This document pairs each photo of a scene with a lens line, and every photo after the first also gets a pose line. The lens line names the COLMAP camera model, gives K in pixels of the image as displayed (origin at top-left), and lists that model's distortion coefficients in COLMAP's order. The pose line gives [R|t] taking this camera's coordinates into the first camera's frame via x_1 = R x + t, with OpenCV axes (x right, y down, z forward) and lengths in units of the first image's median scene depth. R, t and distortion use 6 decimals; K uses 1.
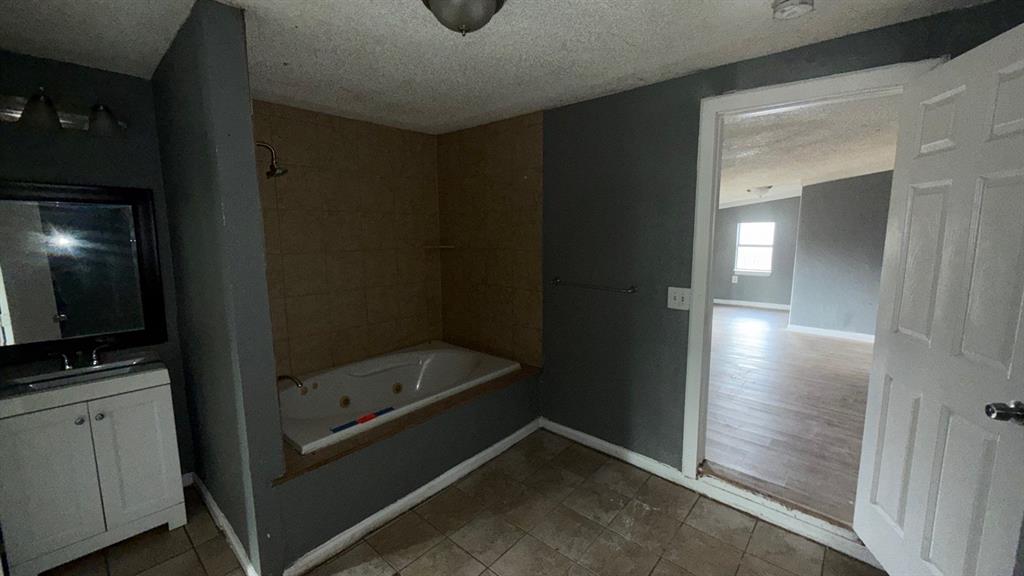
lens RADIAL K [[406.9, 0, 512.0], [0, 406.9, 288.0], [0, 0, 1]] dist [-0.000575, 0.000171]
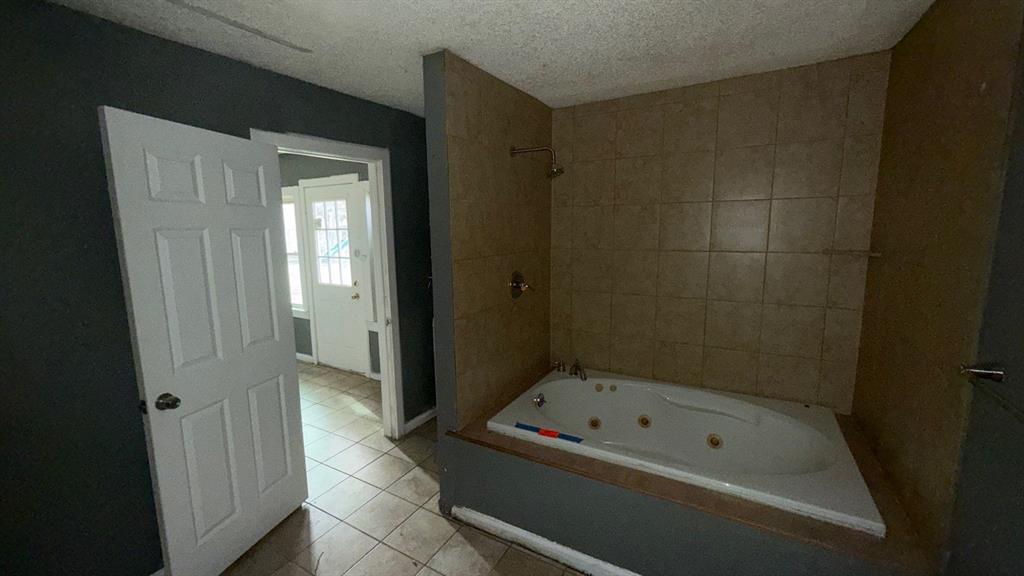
lens RADIAL K [[406.9, 0, 512.0], [0, 406.9, 288.0], [0, 0, 1]] dist [-0.000575, 0.000171]
pose [[0.202230, 0.150428, -0.967716, 0.441041], [-0.126054, 0.983912, 0.126603, -0.102329], [0.971192, 0.096382, 0.217938, 0.652552]]
